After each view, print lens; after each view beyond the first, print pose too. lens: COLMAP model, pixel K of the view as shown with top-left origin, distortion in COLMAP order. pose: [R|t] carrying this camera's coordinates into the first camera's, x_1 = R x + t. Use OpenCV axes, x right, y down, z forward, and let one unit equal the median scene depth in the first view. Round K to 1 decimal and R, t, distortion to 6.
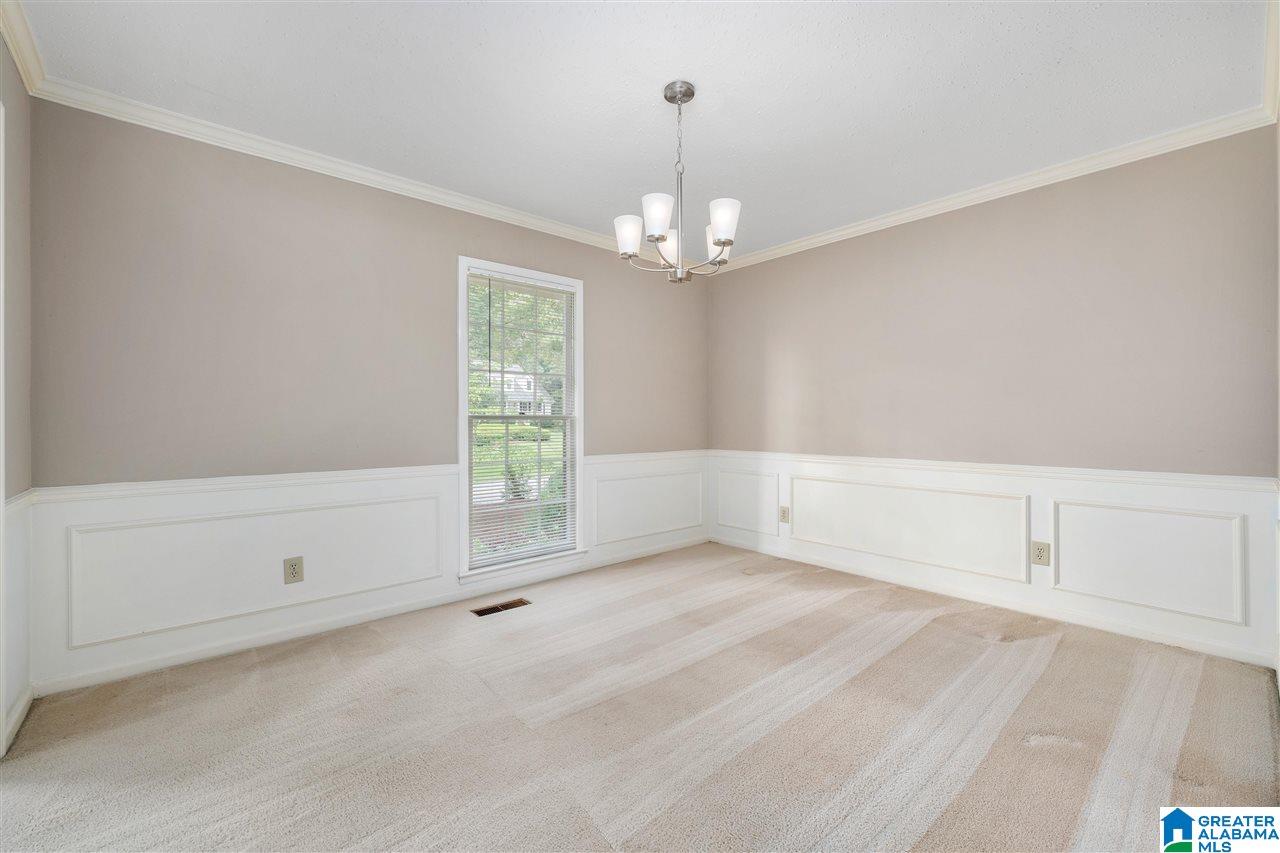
lens RADIAL K [[539.1, 0, 632.2], [0, 539.1, 421.9], [0, 0, 1]] dist [-0.000406, -0.000310]
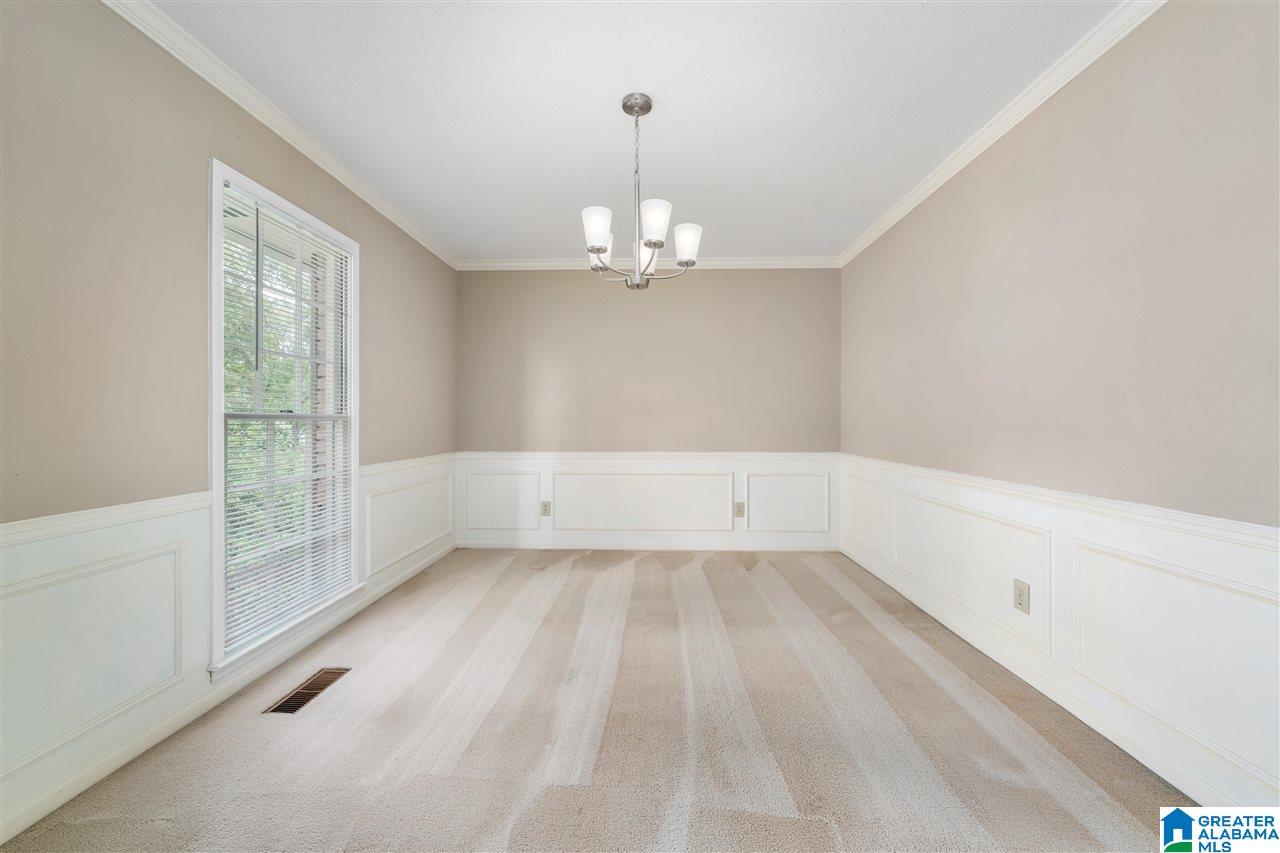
lens RADIAL K [[497.9, 0, 633.9], [0, 497.9, 422.1], [0, 0, 1]] dist [-0.003422, -0.000103]
pose [[0.666955, 0.000240, 0.745098, -0.424562], [0.000517, 1.000000, -0.000785, -0.001193], [-0.745098, 0.000909, 0.666954, 0.249490]]
